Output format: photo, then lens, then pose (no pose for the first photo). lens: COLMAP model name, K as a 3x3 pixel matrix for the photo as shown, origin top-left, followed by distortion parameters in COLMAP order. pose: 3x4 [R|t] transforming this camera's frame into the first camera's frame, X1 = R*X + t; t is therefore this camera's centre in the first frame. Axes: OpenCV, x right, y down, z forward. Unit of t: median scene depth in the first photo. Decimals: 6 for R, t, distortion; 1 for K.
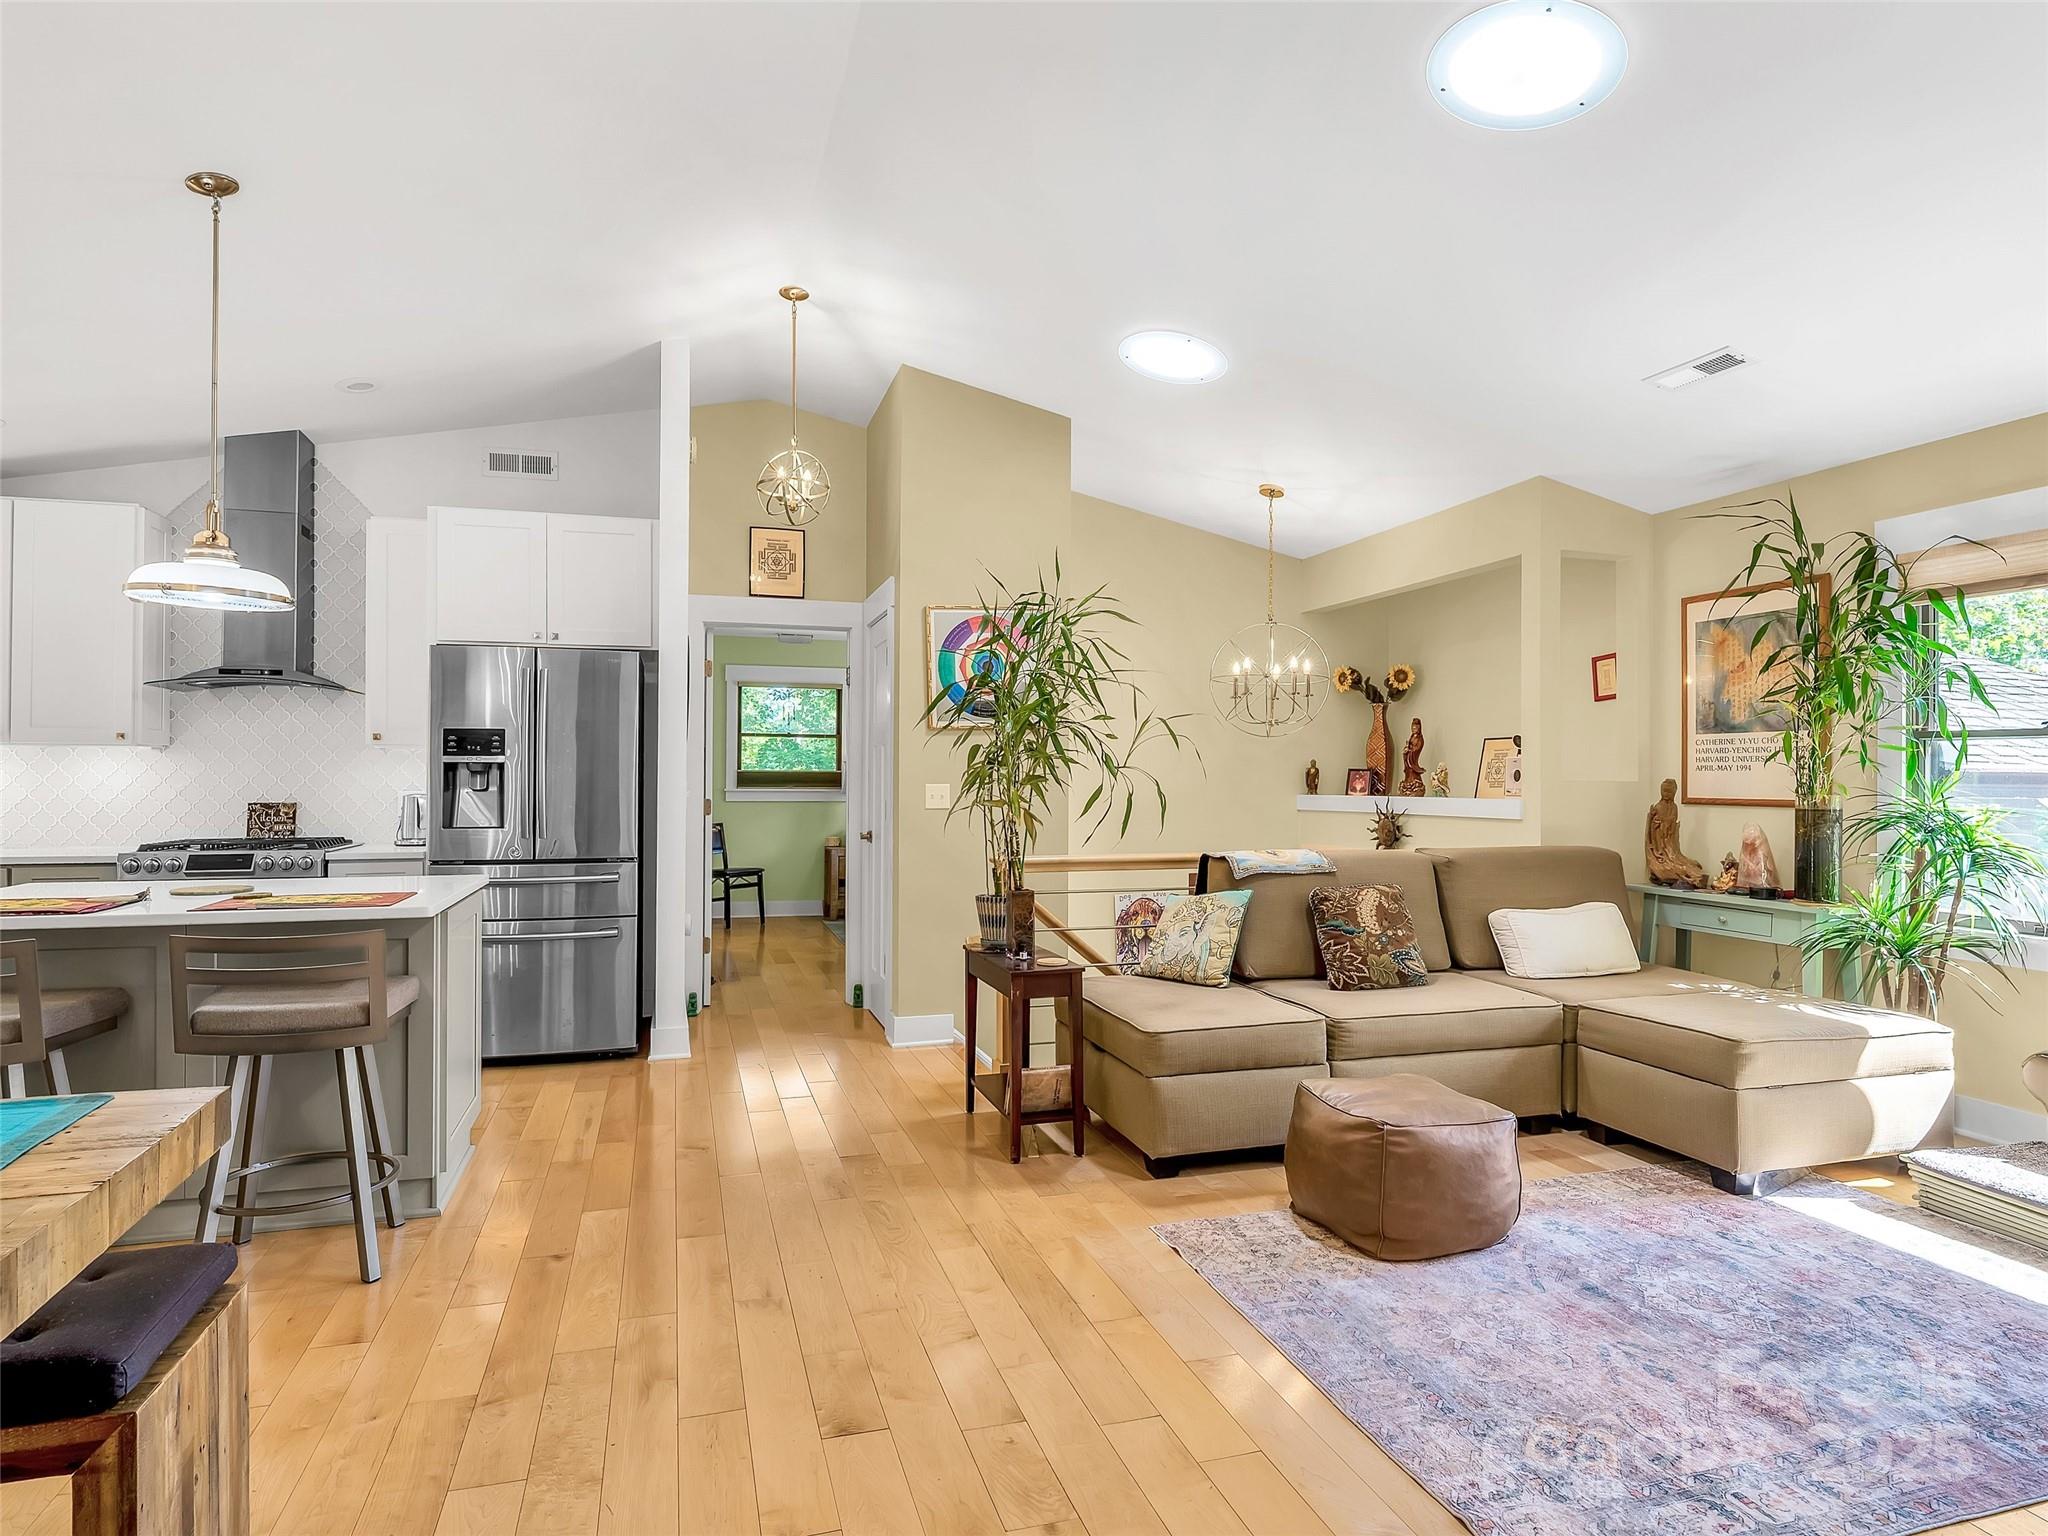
lens RADIAL K [[1152.7, 0, 978.7], [0, 1152.7, 773.7], [0, 0, 1]] dist [0.003134, -0.010586]
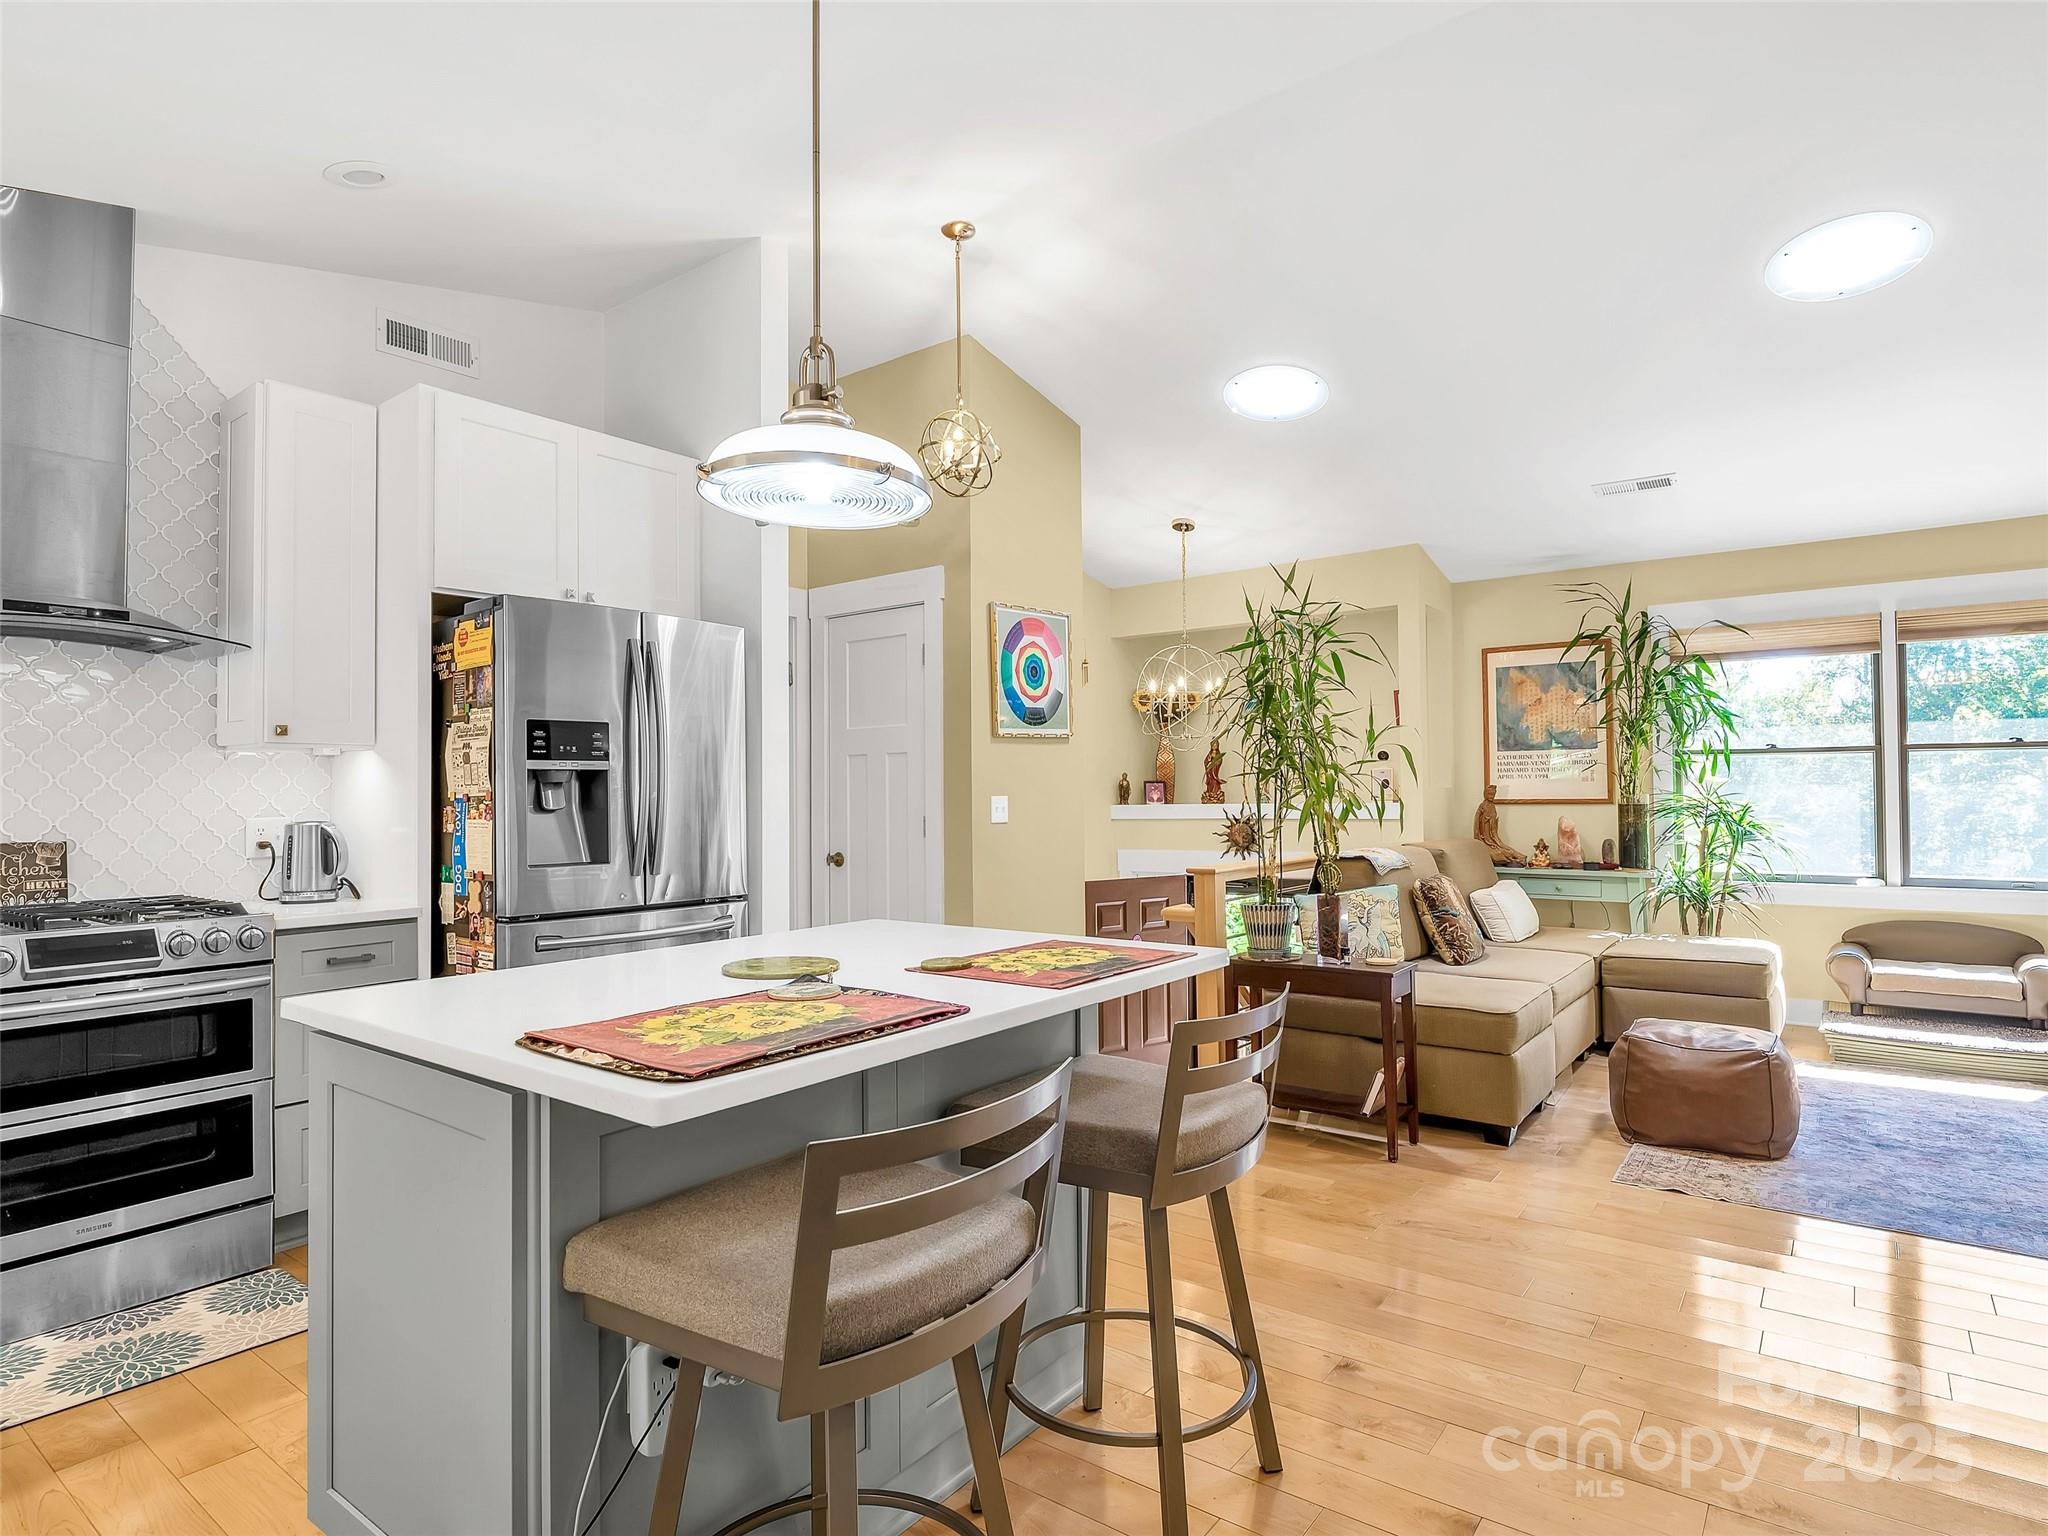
lens RADIAL K [[1134.3, 0, 1024.0], [0, 1134.3, 768.0], [0, 0, 1]] dist [-0.005696, -0.001873]
pose [[0.800043, 0.003330, 0.599933, -0.709031], [0.010679, 0.999747, -0.019790, 0.005973], [-0.599848, 0.022240, 0.799805, 0.332567]]
